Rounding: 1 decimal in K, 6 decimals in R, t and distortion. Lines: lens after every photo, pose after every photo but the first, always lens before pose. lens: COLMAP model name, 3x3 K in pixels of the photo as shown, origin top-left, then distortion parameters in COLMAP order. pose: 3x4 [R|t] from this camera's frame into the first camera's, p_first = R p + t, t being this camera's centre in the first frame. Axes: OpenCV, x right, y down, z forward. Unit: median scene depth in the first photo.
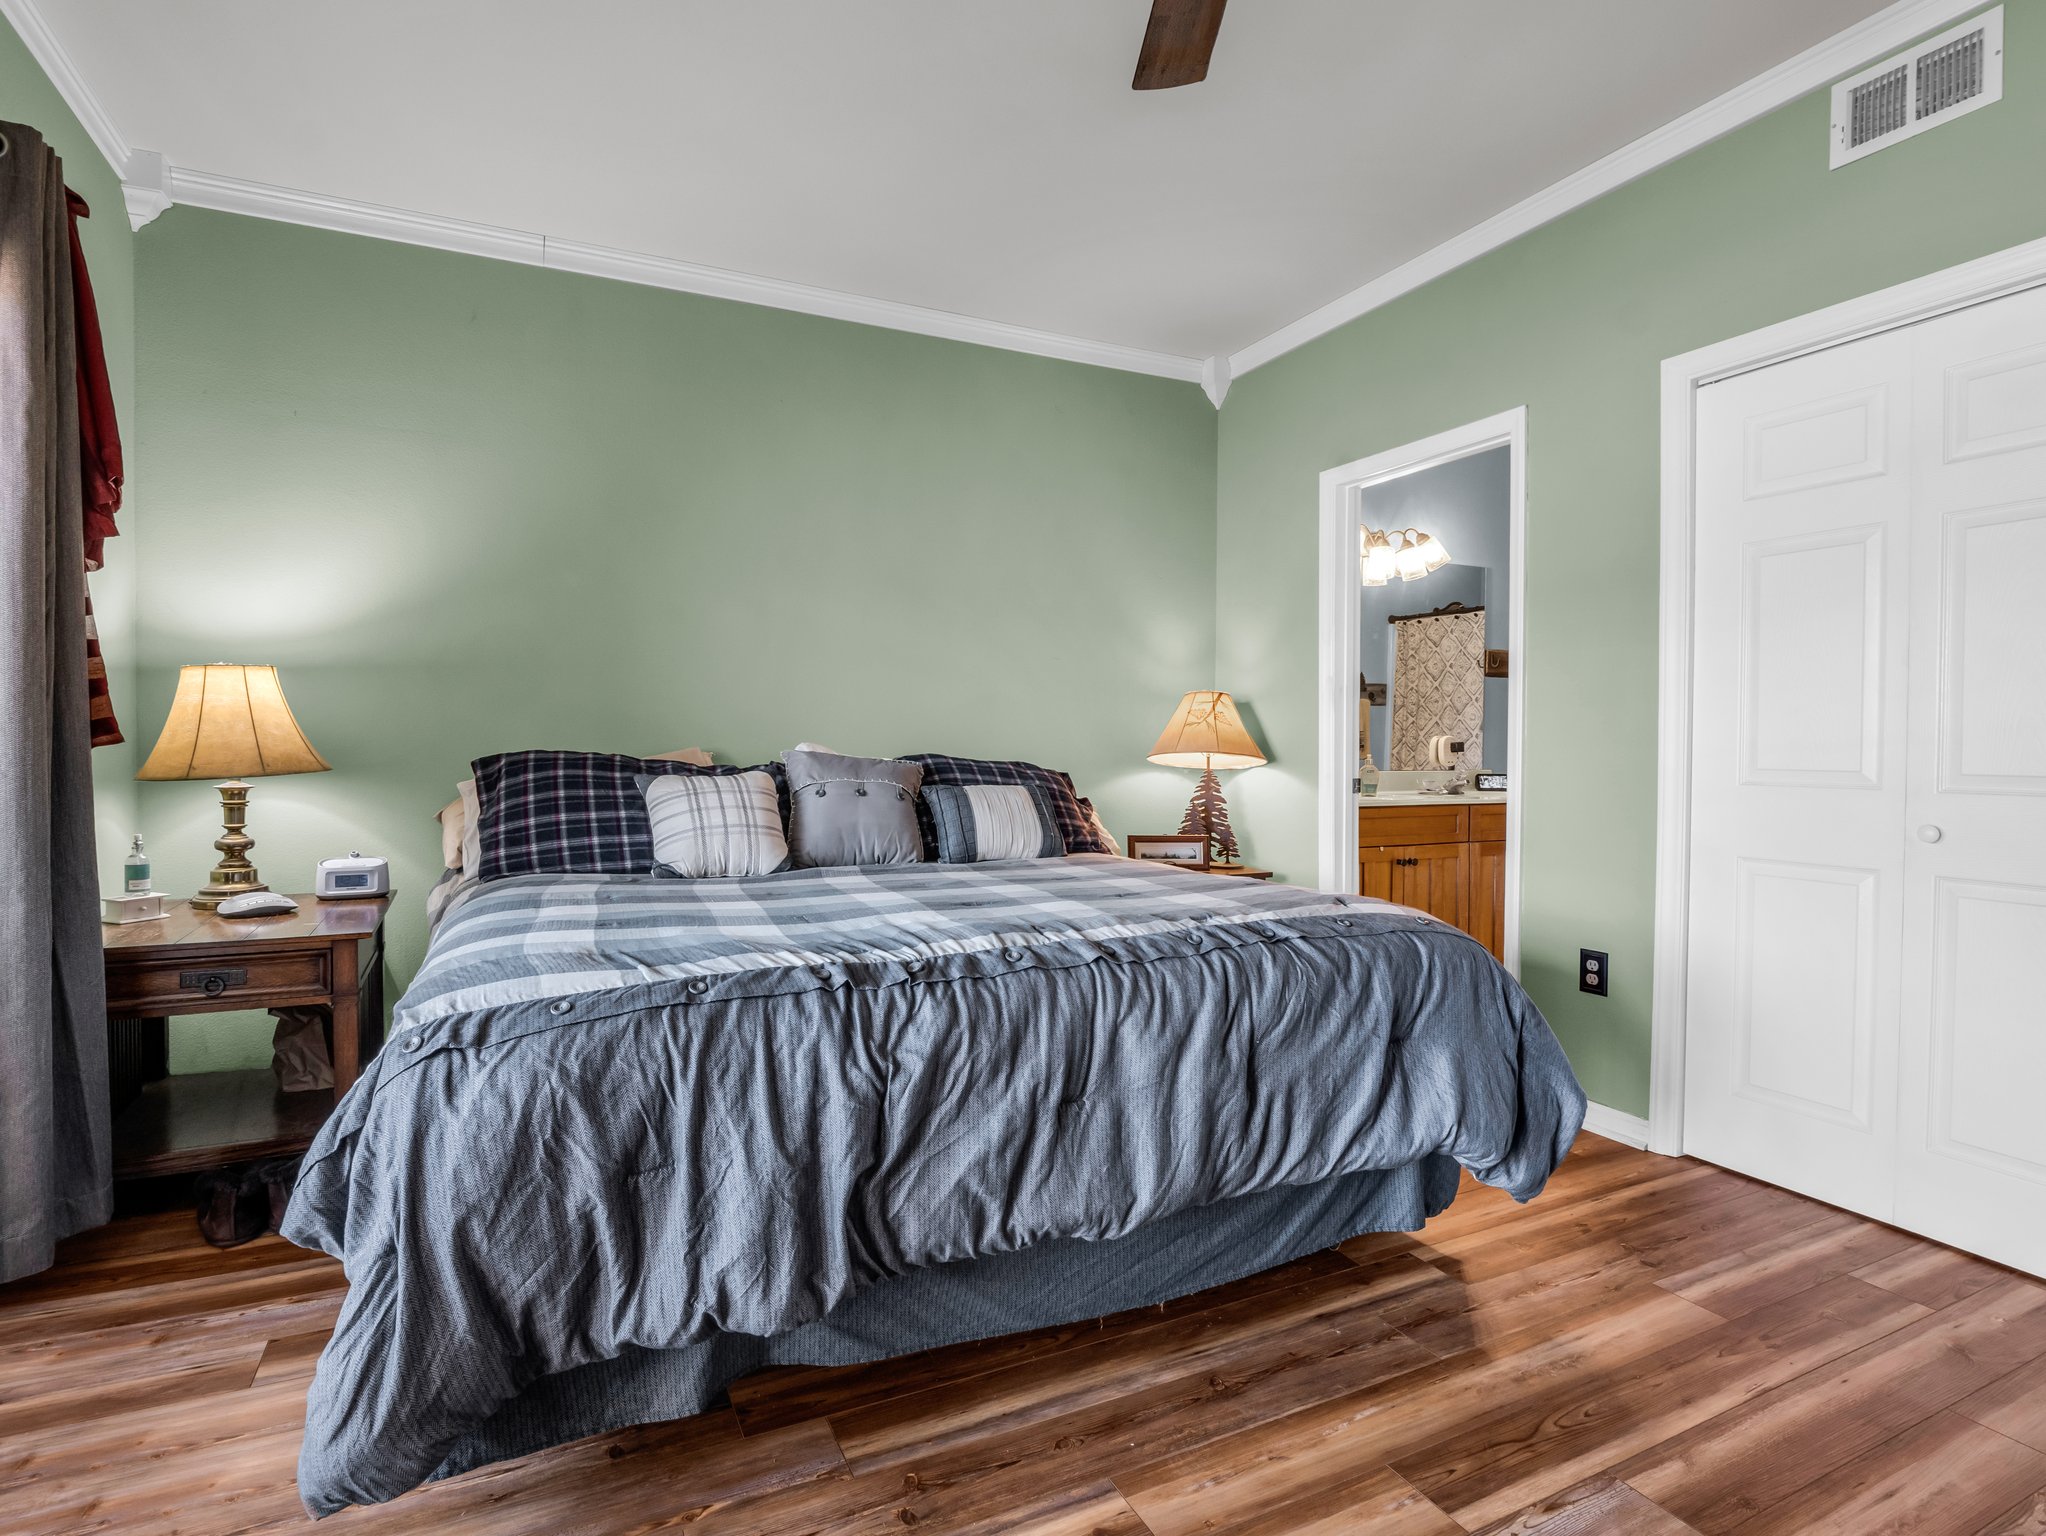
lens RADIAL K [[1032.4, 0, 1023.0], [0, 1032.4, 768.0], [0, 0, 1]] dist [-0.014239, -0.002430]
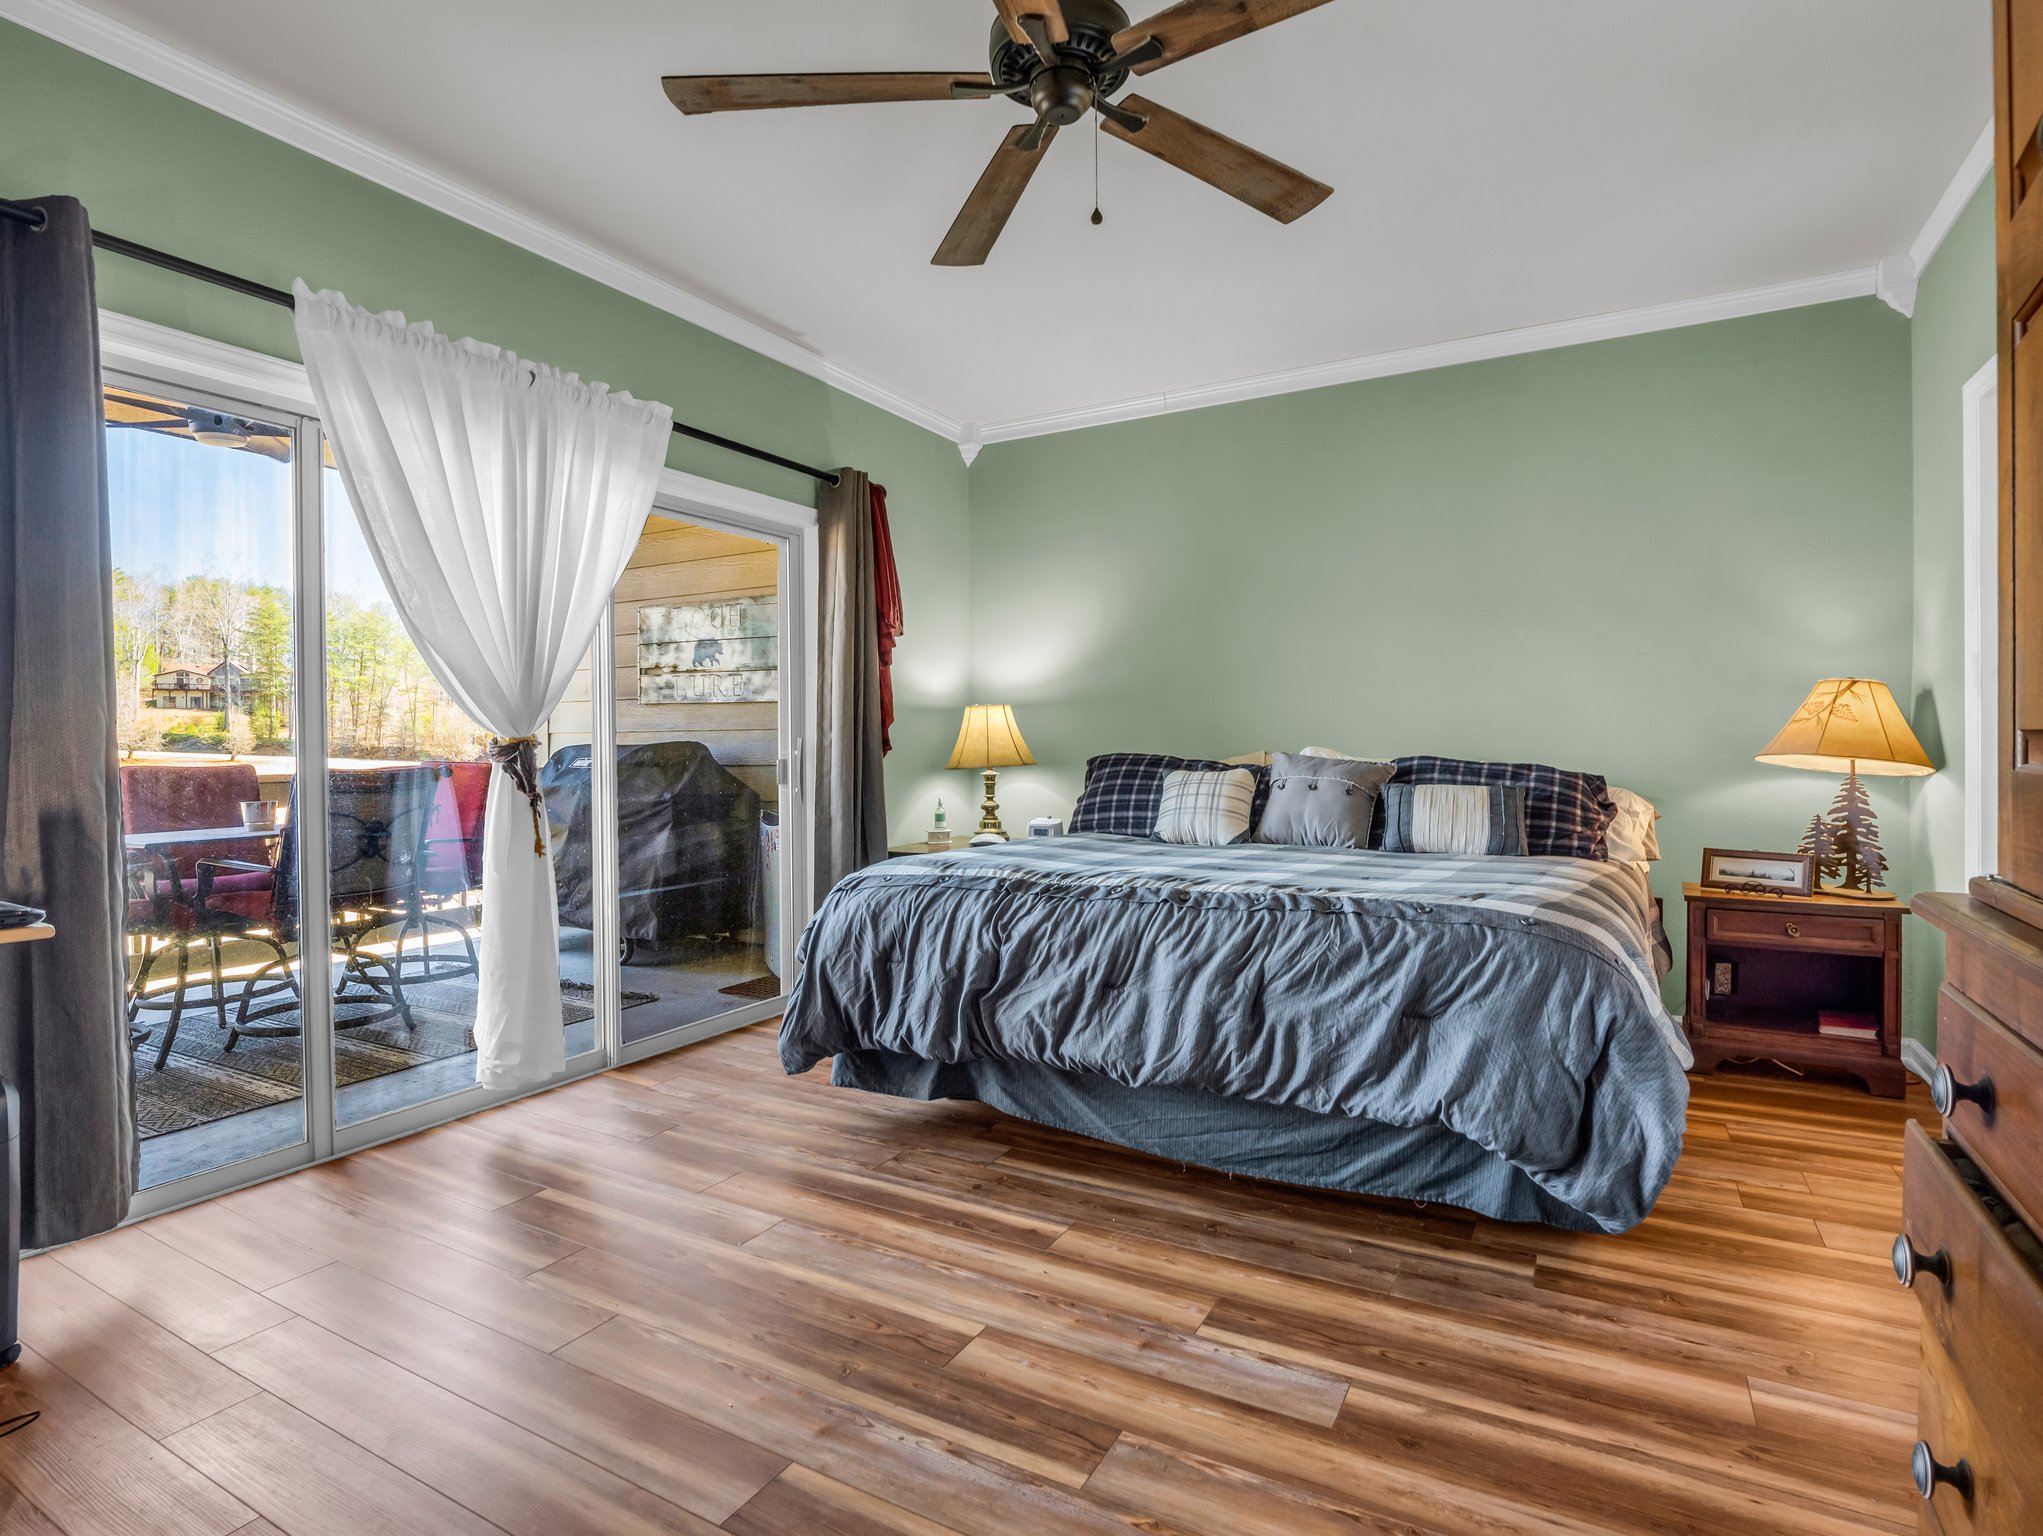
lens RADIAL K [[1007.3, 0, 1022.9], [0, 1007.3, 763.9], [0, 0, 1]] dist [-0.013201, -0.001272]
pose [[0.595916, 0.007852, -0.803009, 1.053495], [-0.012318, 0.999924, 0.000636, -0.000972], [0.802952, 0.009513, 0.595967, 0.016458]]
